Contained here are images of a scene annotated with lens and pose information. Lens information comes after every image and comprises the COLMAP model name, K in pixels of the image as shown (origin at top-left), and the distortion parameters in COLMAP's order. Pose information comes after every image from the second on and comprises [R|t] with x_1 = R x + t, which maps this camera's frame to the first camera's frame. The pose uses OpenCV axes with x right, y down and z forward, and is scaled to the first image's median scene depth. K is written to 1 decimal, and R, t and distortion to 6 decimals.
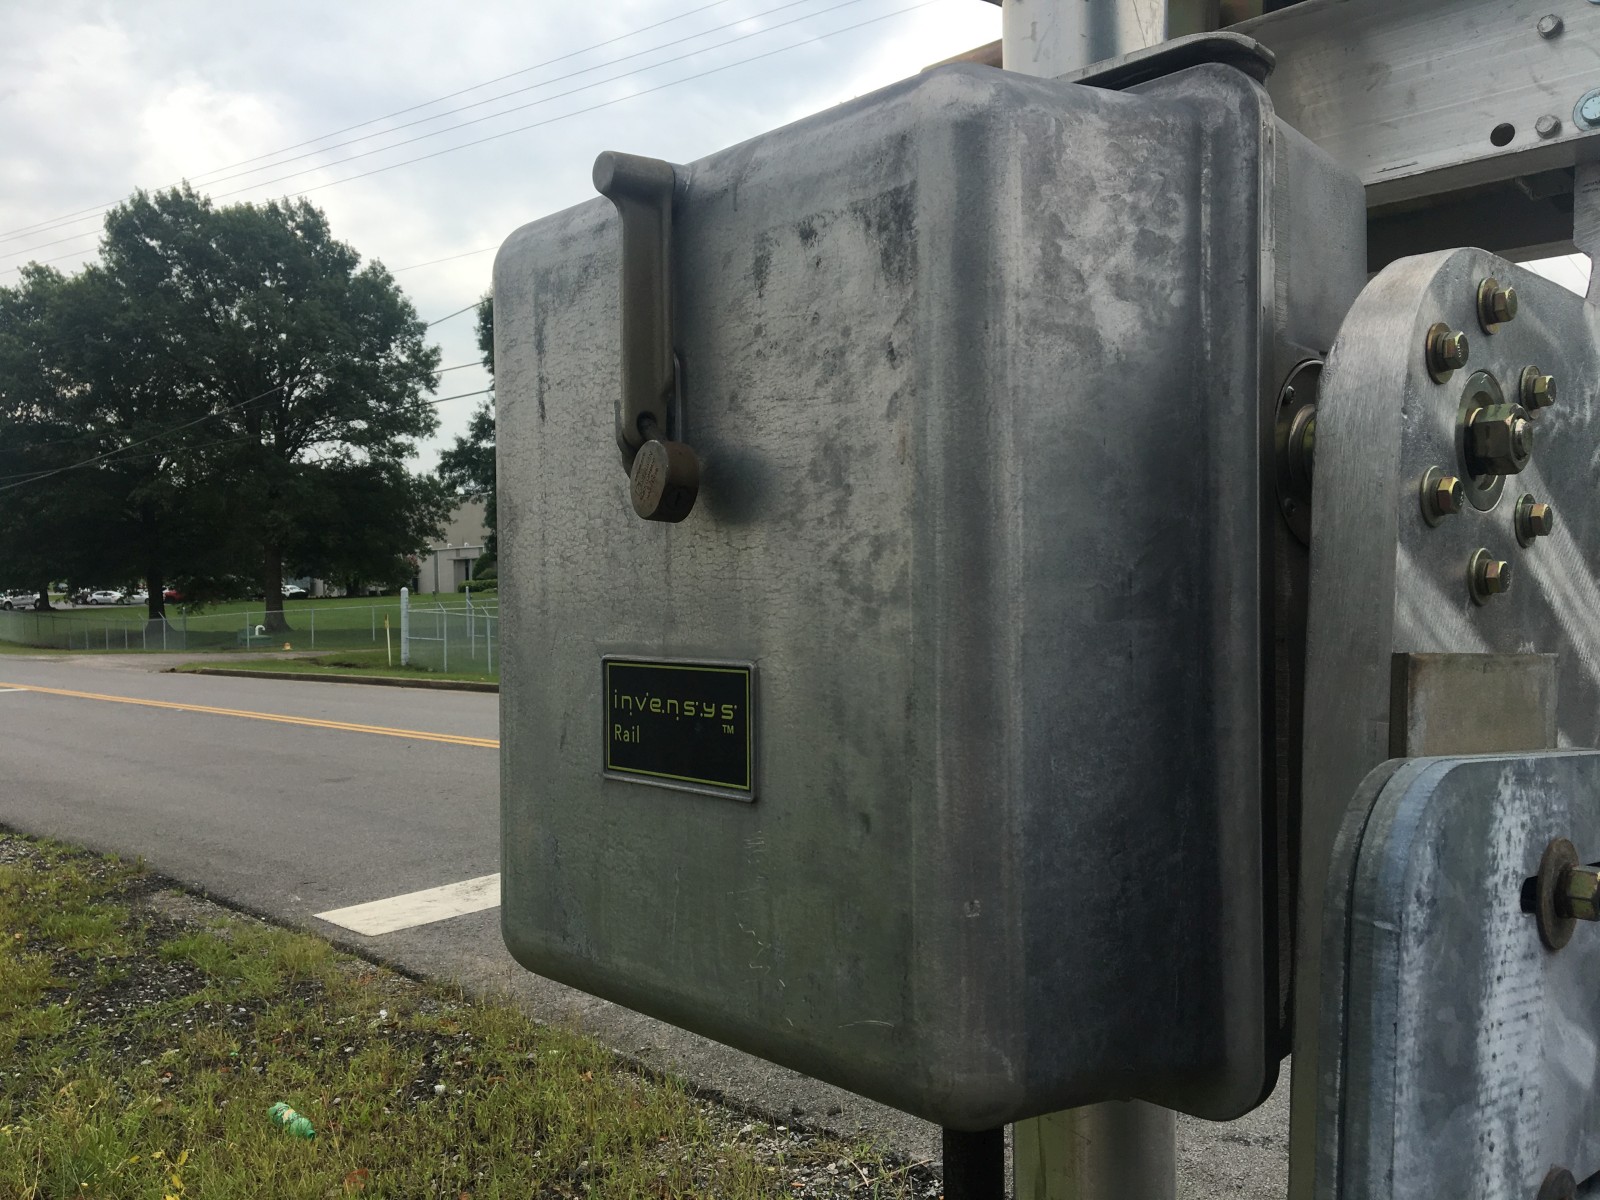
lens RADIAL K [[1337.3, 0, 809.8], [0, 1337.3, 610.0], [0, 0, 1]] dist [0.086972, -0.127921]
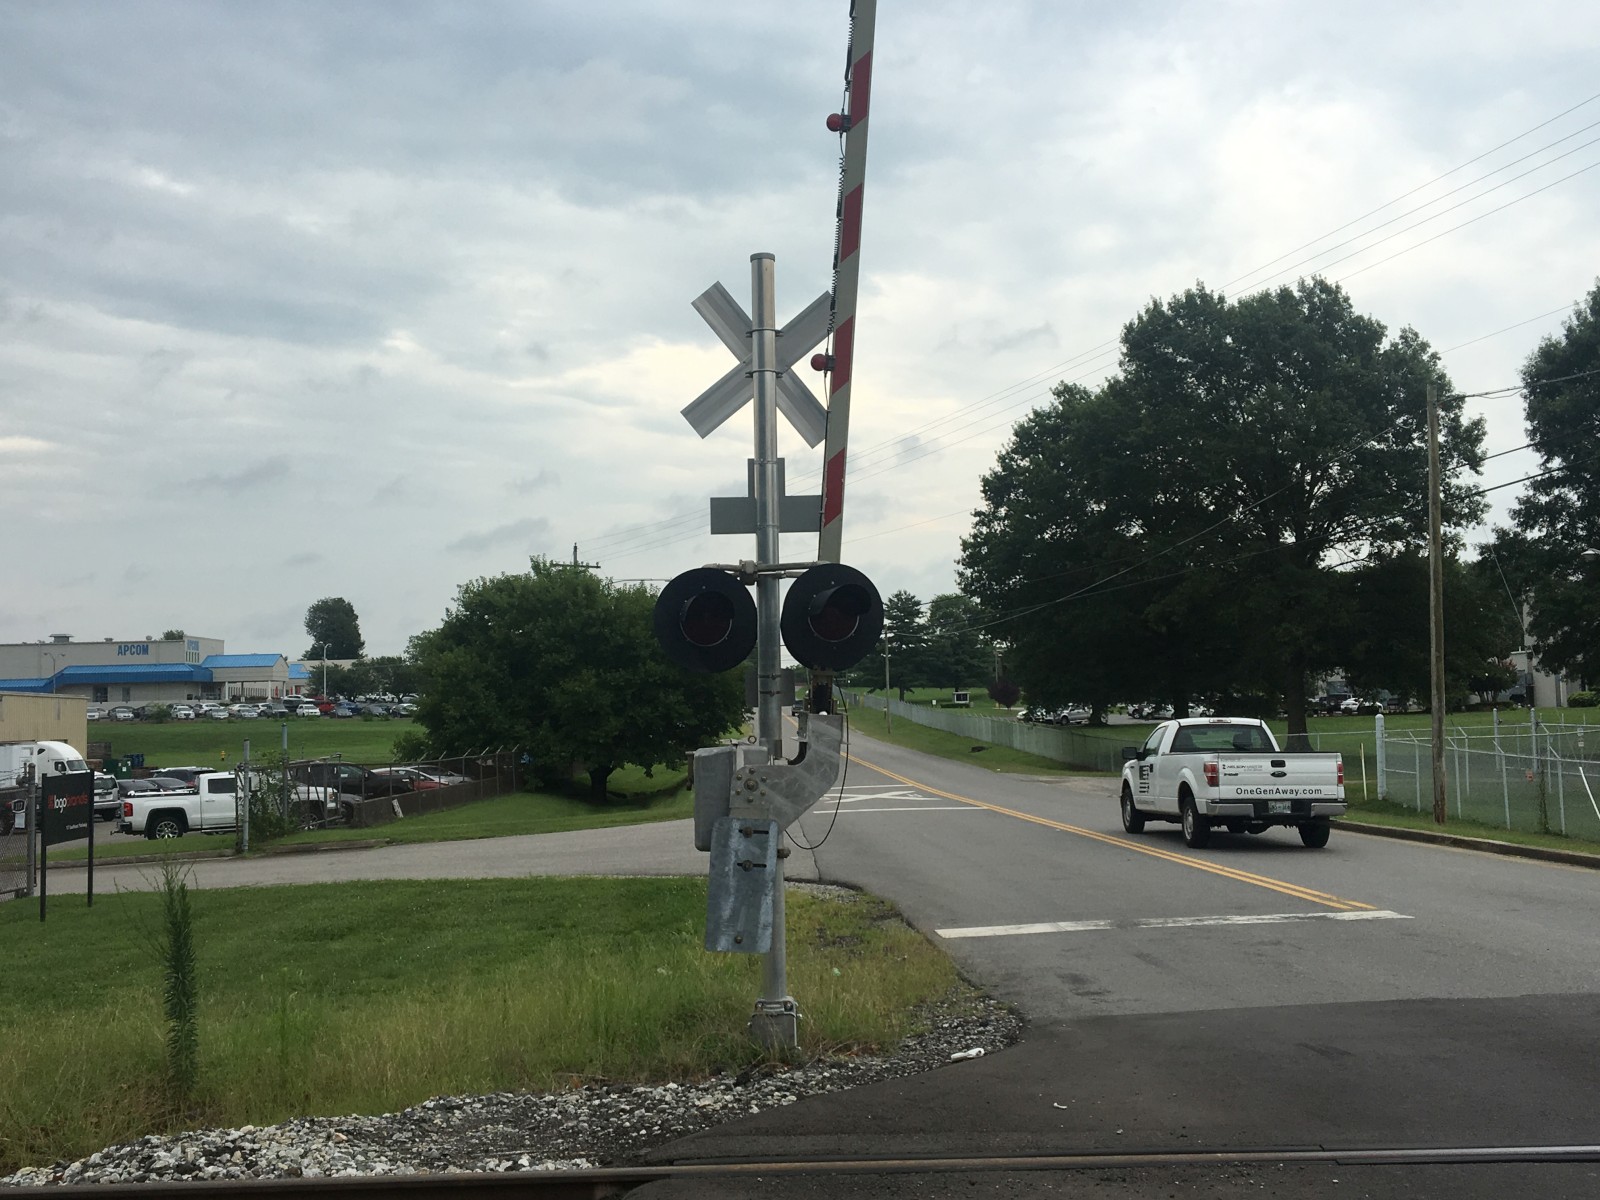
lens RADIAL K [[1761.4, 0, 815.7], [0, 1761.4, 585.2], [0, 0, 1]] dist [0.122562, 0.000000]
pose [[0.771898, -0.042316, -0.634337, 0.114206], [-0.007497, 0.997107, -0.075639, -0.006179], [0.635703, 0.063141, 0.769347, -0.117420]]
